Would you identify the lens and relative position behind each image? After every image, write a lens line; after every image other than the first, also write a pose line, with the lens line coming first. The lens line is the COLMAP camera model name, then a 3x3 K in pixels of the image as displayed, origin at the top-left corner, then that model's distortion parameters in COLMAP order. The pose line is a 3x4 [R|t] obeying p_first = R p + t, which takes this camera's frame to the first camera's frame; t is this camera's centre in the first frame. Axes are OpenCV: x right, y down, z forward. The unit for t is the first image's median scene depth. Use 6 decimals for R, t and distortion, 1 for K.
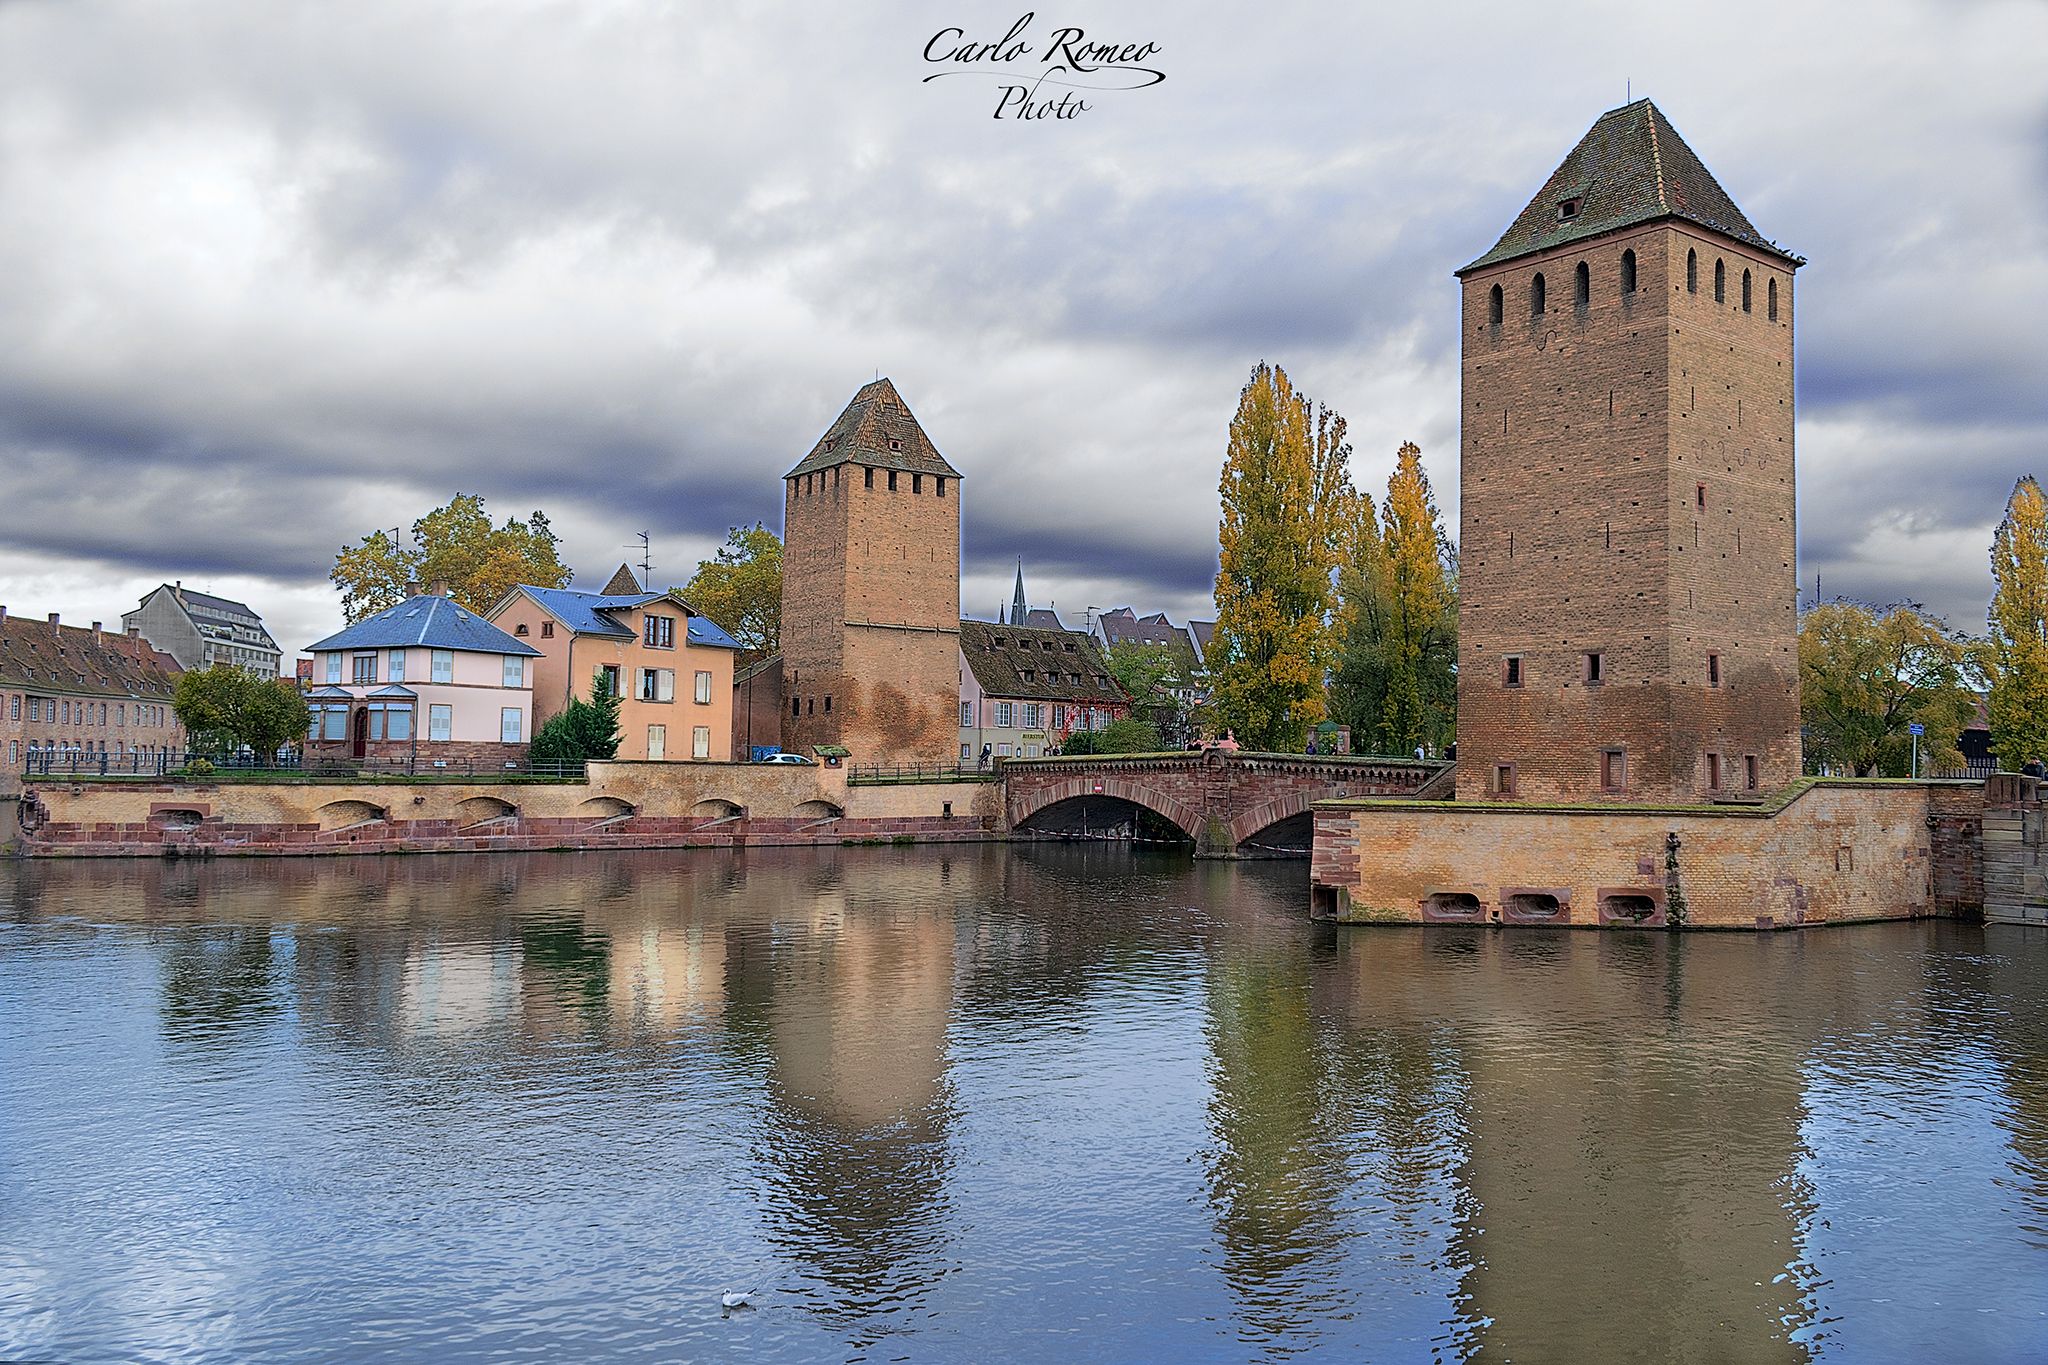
lens RADIAL K [[1592.9, 0, 1032.9], [0, 1592.9, 702.4], [0, 0, 1]] dist [-0.014732, -0.004085]
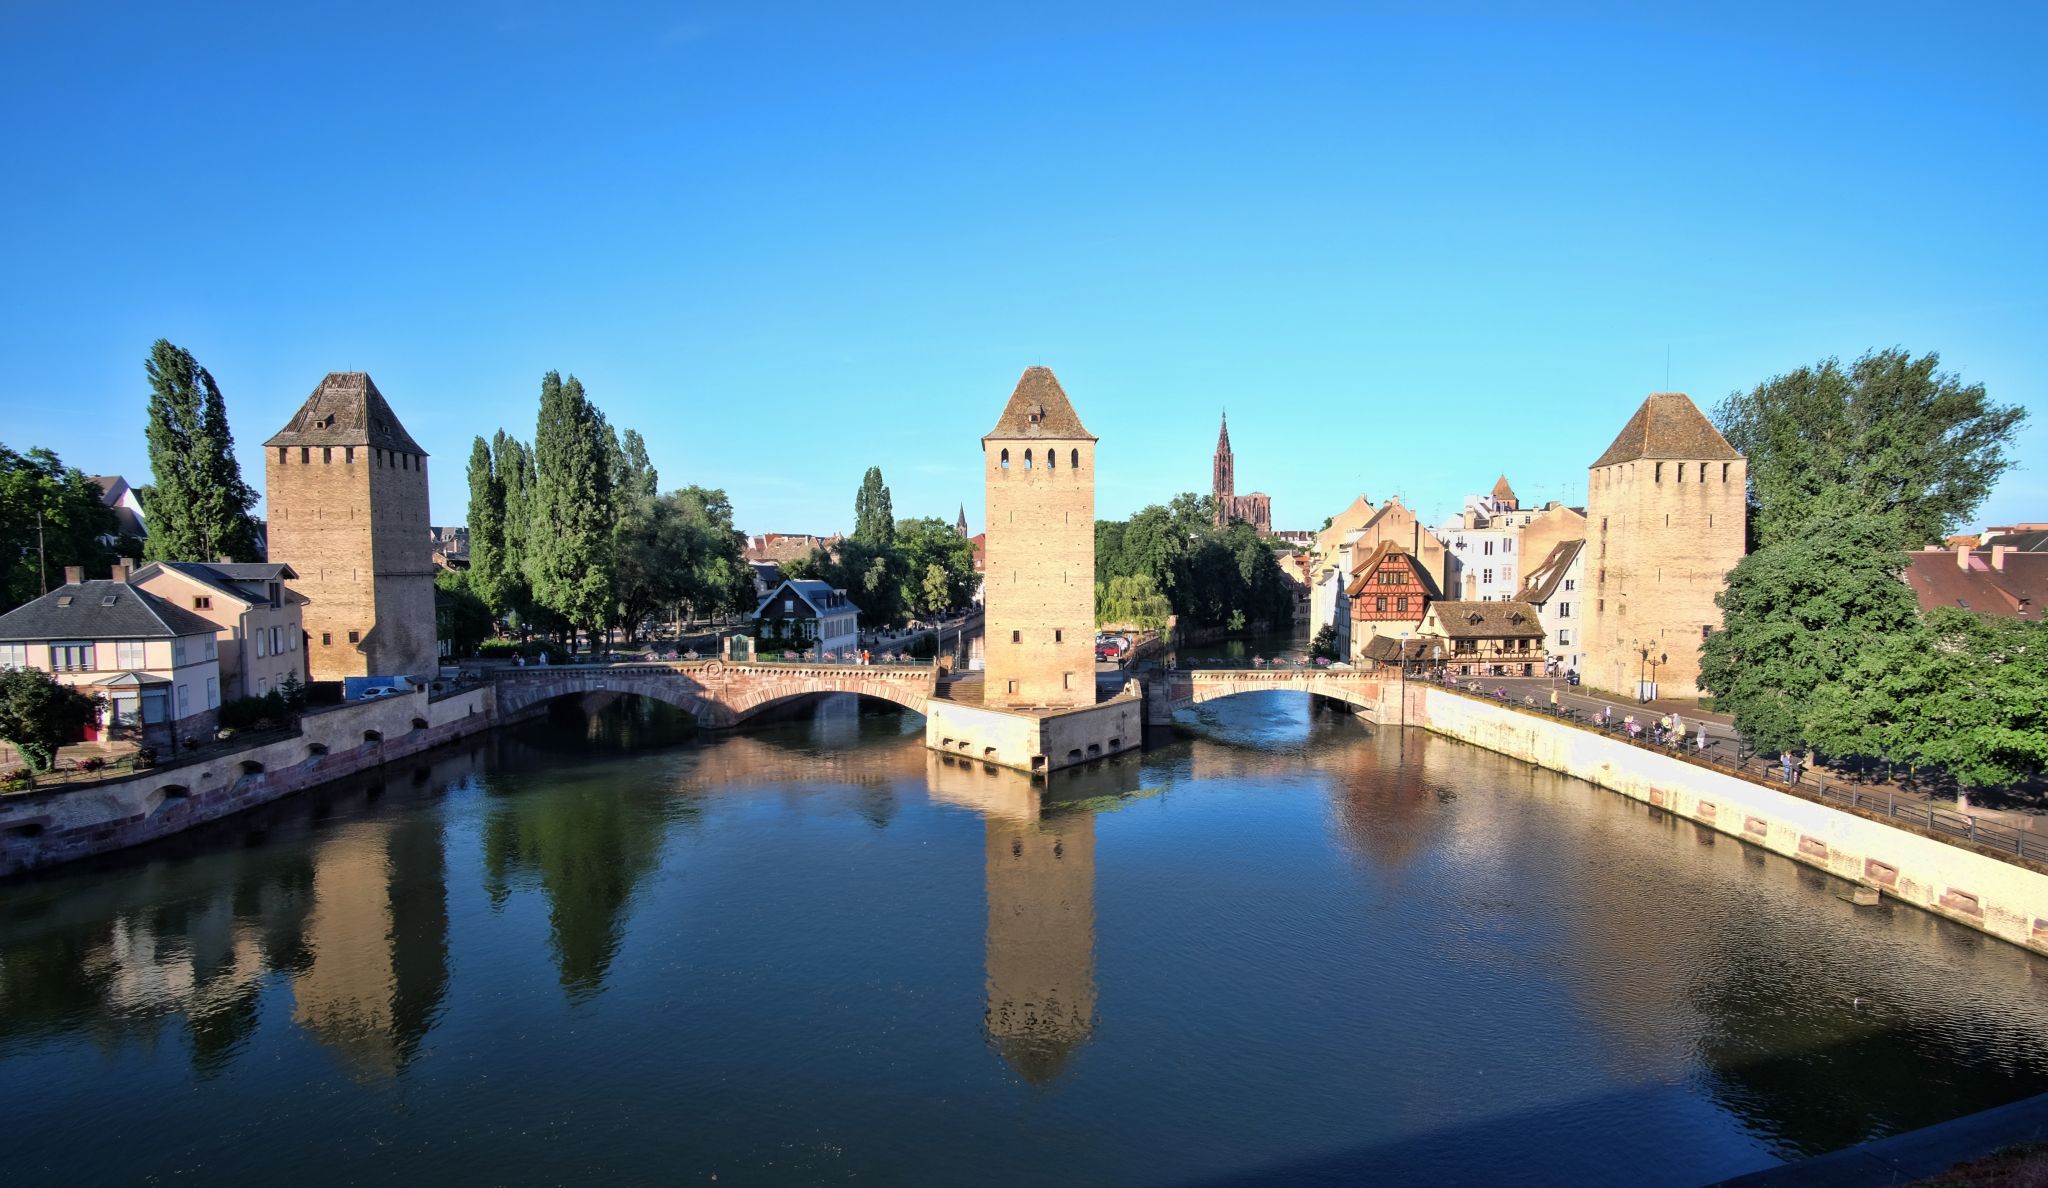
lens RADIAL K [[1111.8, 0, 1041.1], [0, 1111.8, 648.0], [0, 0, 1]] dist [-0.025185, 0.000444]
pose [[0.596152, -0.077172, 0.799154, -0.876645], [-0.020407, 0.993592, 0.111171, -0.171544], [-0.802613, -0.082583, 0.590756, 0.093040]]
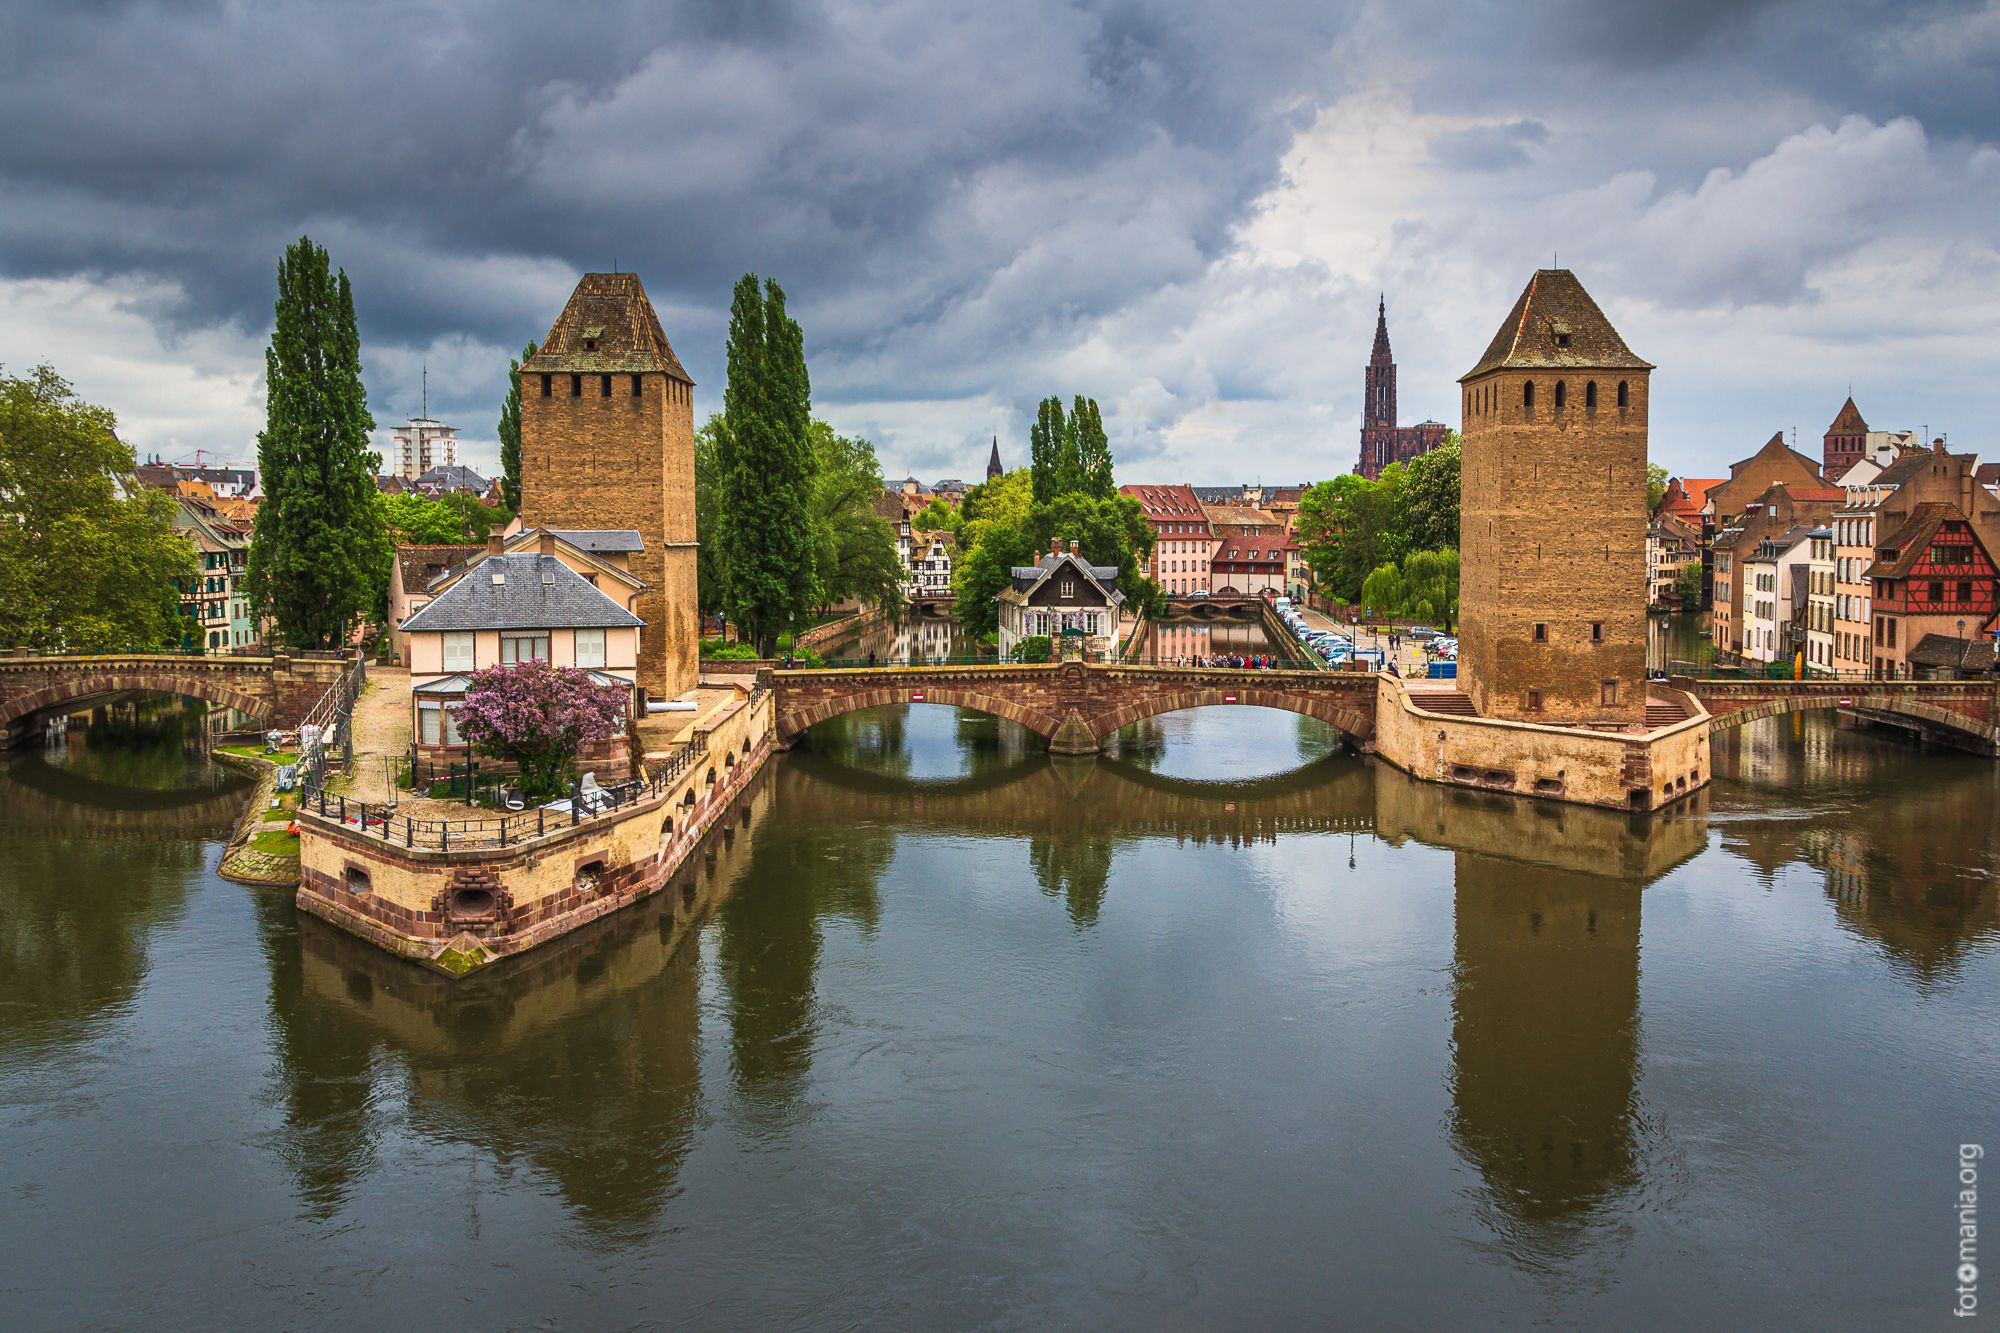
lens RADIAL K [[1661.4, 0, 996.2], [0, 1661.4, 604.3], [0, 0, 1]] dist [0.037806, -0.056217]
pose [[0.617321, -0.051248, 0.785041, -1.346613], [-0.022854, 0.996287, 0.083009, -0.174503], [-0.786380, -0.069185, 0.613857, 0.410795]]
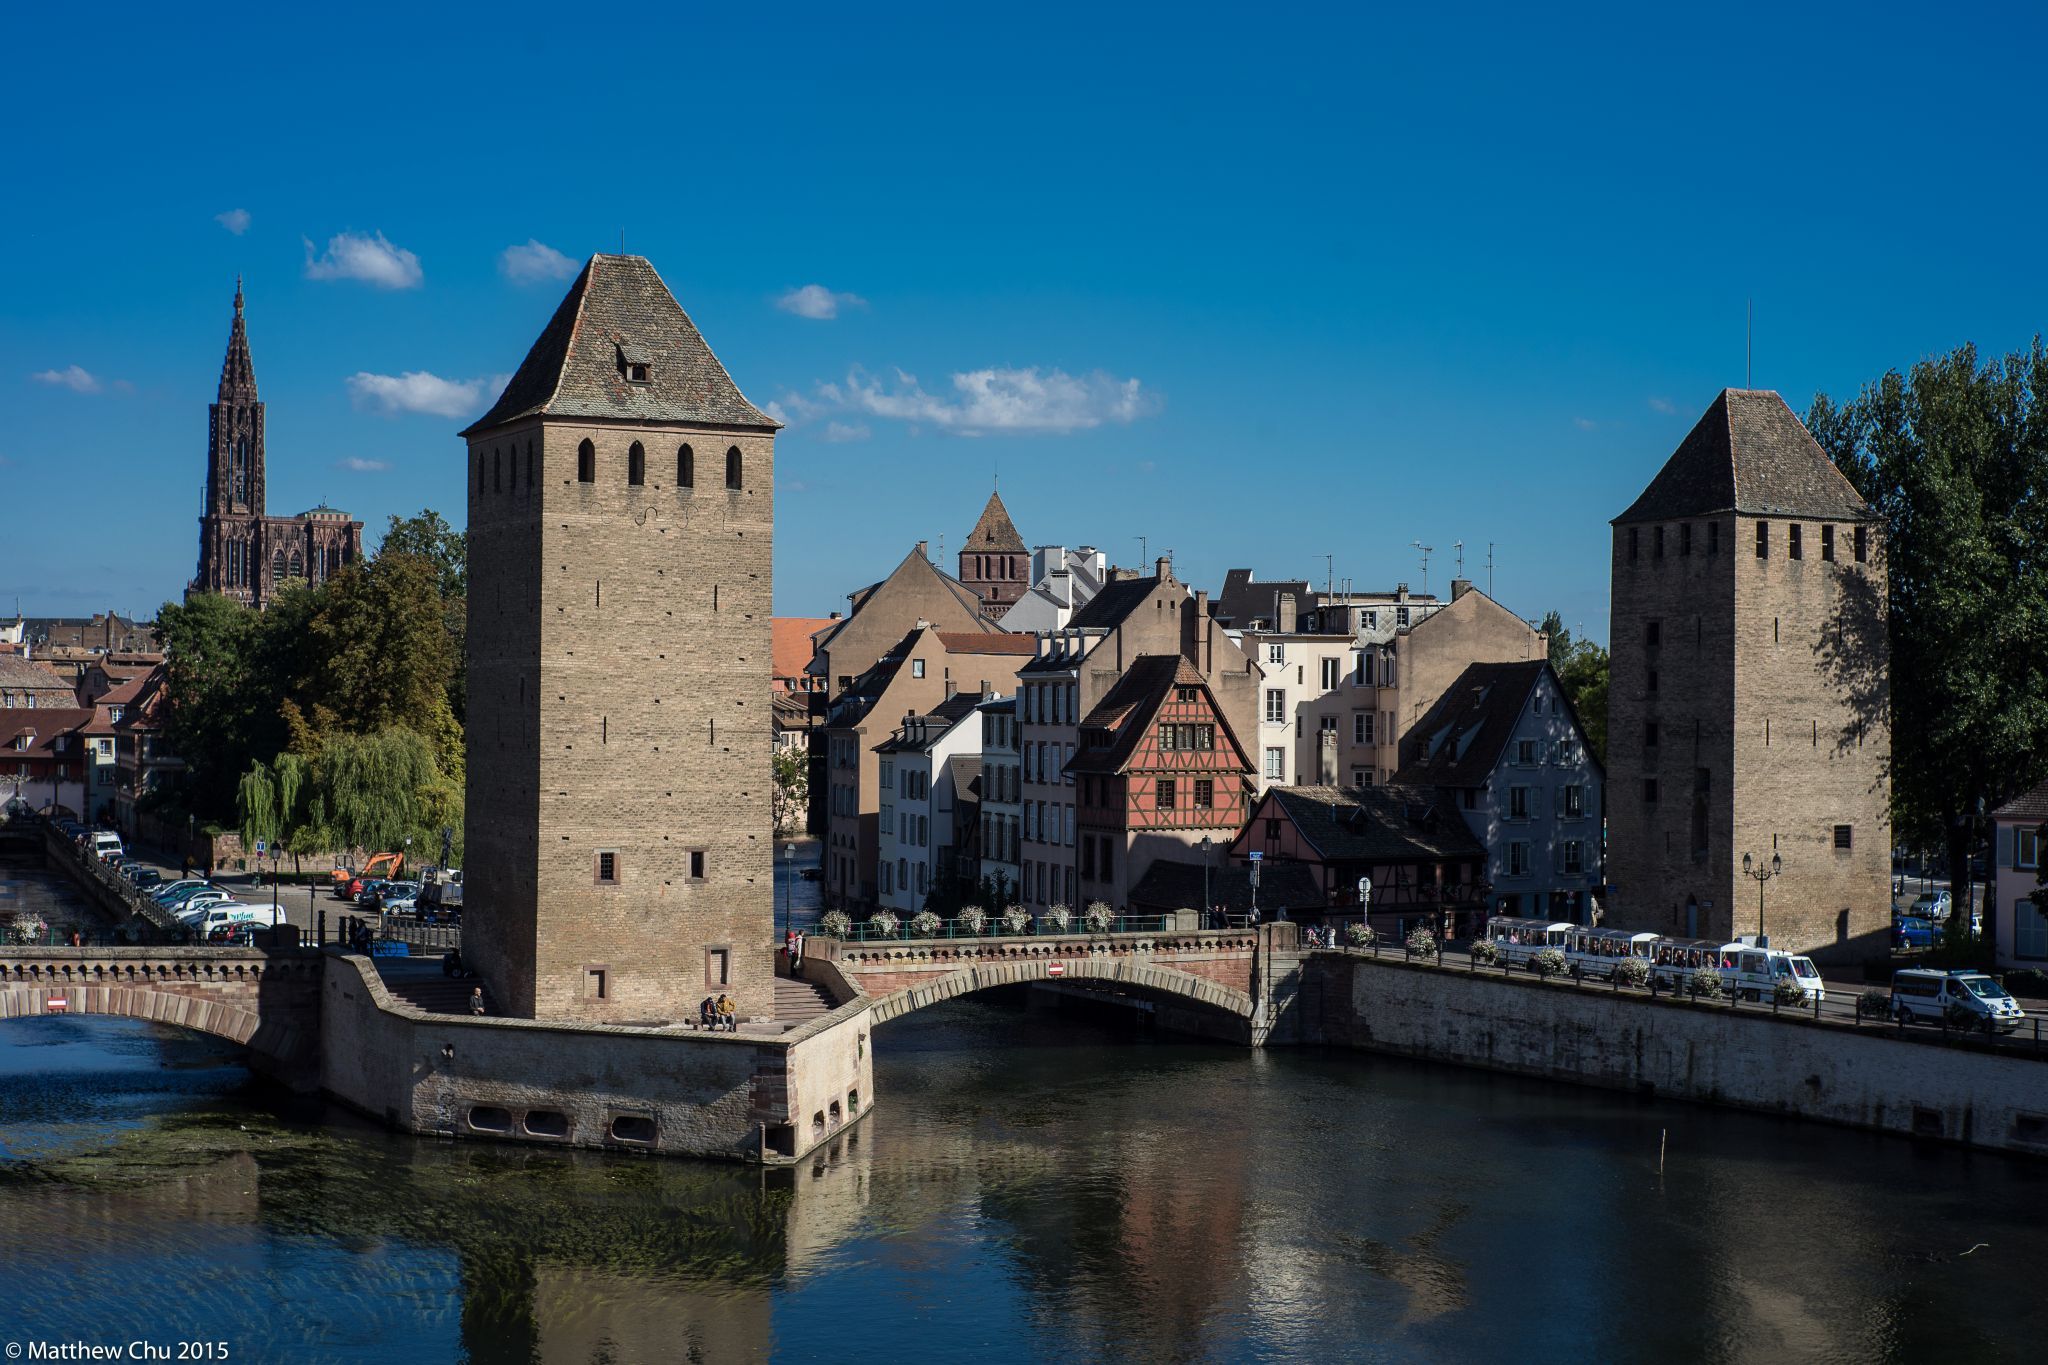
lens RADIAL K [[3031.1, 0, 1043.5], [0, 3031.1, 670.6], [0, 0, 1]] dist [-0.087273, 0.000000]
pose [[0.171704, -0.003491, 0.985142, -1.404457], [-0.043800, 0.998978, 0.011174, -0.166371], [-0.984174, -0.045068, 0.171375, 0.455014]]
